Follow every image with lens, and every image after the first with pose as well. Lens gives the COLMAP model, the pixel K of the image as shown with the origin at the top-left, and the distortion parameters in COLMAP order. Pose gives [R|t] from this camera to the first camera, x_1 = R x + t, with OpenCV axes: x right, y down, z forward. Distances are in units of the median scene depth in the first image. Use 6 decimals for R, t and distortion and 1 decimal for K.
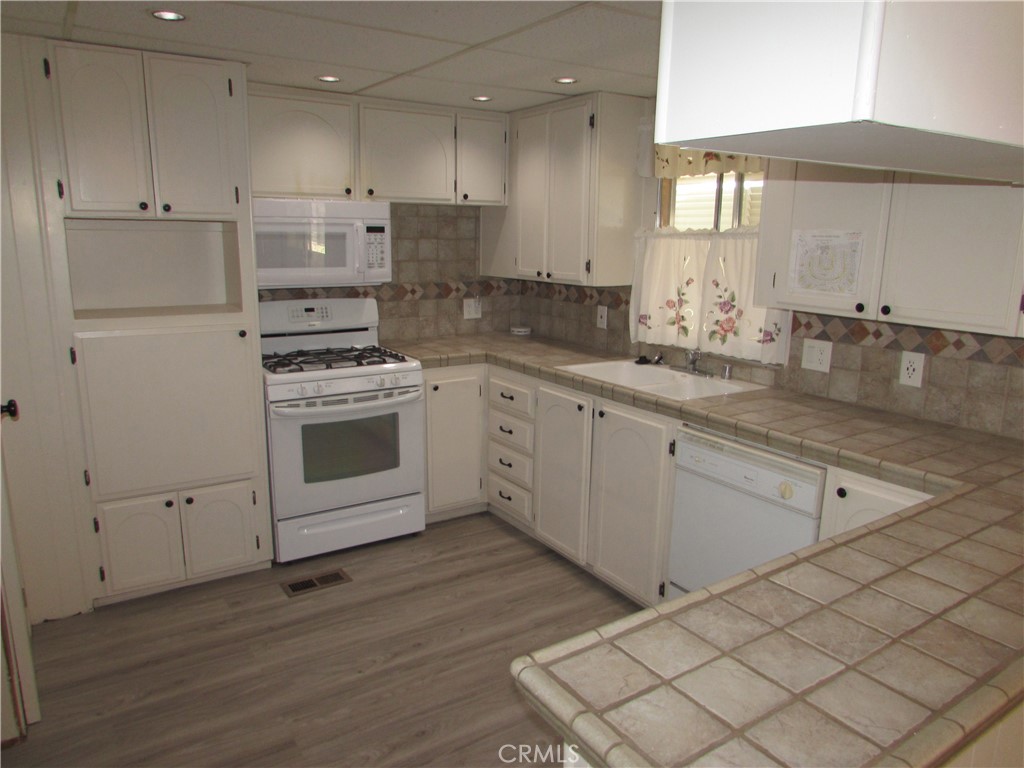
lens RADIAL K [[727.4, 0, 524.8], [0, 727.4, 386.1], [0, 0, 1]] dist [-0.003169, -0.001647]
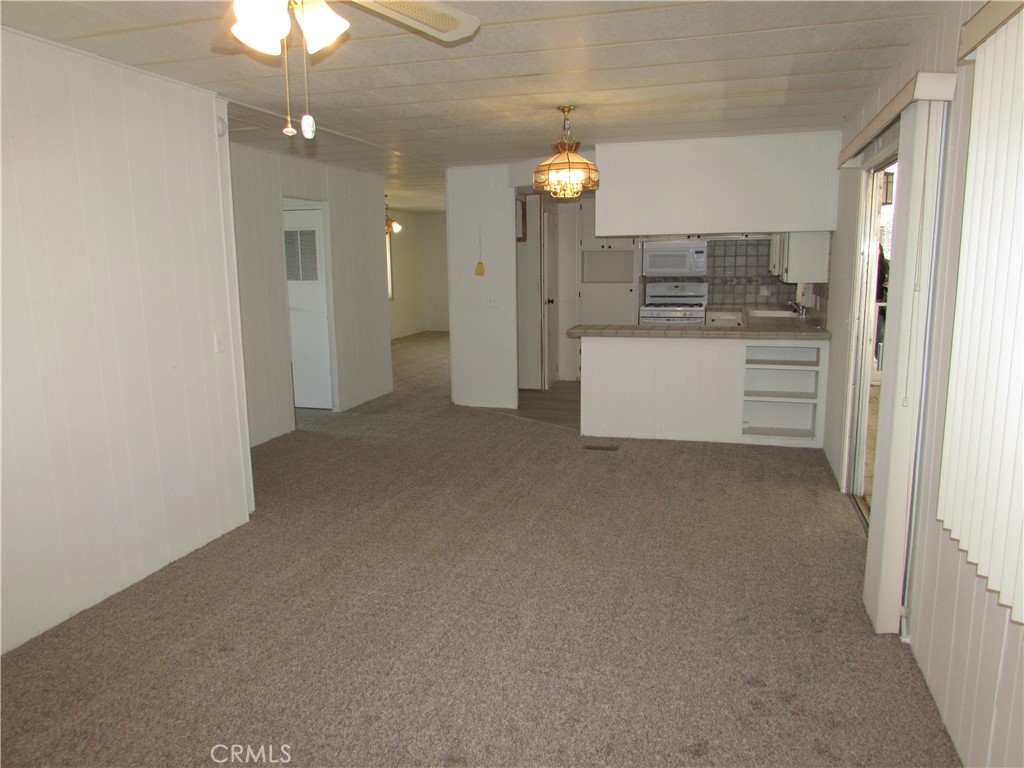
lens RADIAL K [[727.4, 0, 524.8], [0, 727.4, 386.1], [0, 0, 1]] dist [-0.003169, -0.001647]
pose [[0.635395, 0.104184, -0.765127, 1.120600], [-0.138655, 0.990145, 0.019678, 0.216216], [0.759636, 0.093586, 0.643579, -0.797860]]
